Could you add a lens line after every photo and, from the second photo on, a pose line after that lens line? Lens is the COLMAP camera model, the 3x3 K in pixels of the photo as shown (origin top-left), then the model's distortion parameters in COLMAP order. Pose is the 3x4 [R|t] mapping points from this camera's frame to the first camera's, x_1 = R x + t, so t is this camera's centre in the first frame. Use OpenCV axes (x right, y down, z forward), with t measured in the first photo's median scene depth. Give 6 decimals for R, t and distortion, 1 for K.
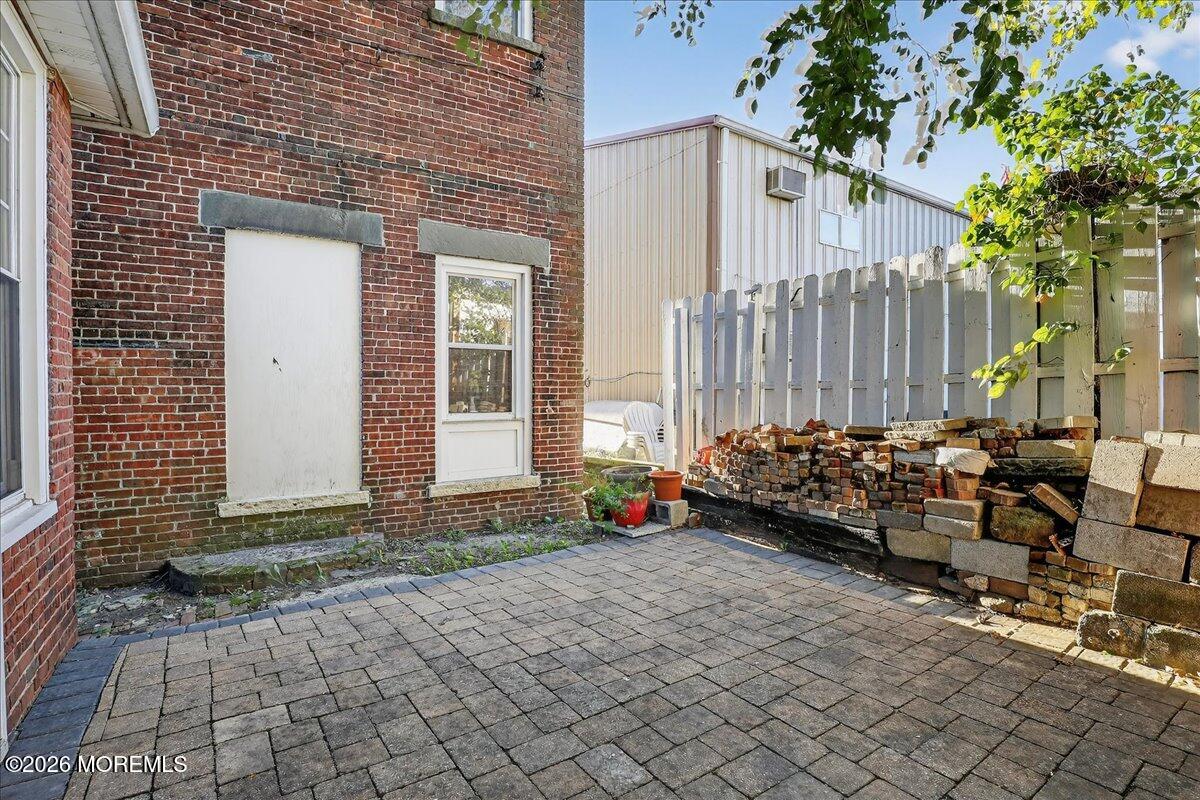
lens RADIAL K [[566.4, 0, 608.1], [0, 566.4, 395.3], [0, 0, 1]] dist [-0.003643, 0.000565]
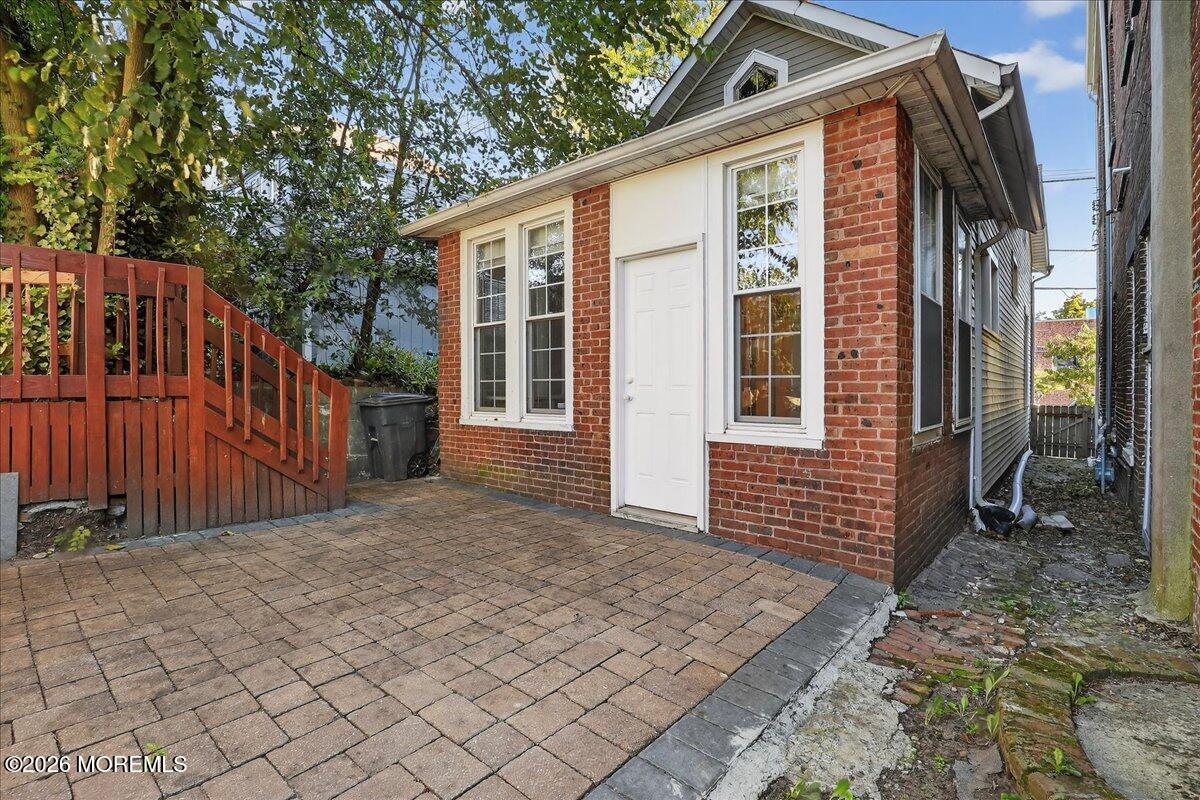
lens RADIAL K [[566.4, 0, 608.1], [0, 566.4, 395.3], [0, 0, 1]] dist [-0.003643, 0.000565]
pose [[-0.966526, 0.007898, -0.256447, -0.123396], [0.001811, 0.999711, 0.023962, 0.033907], [0.256563, 0.022696, -0.966261, 2.066492]]
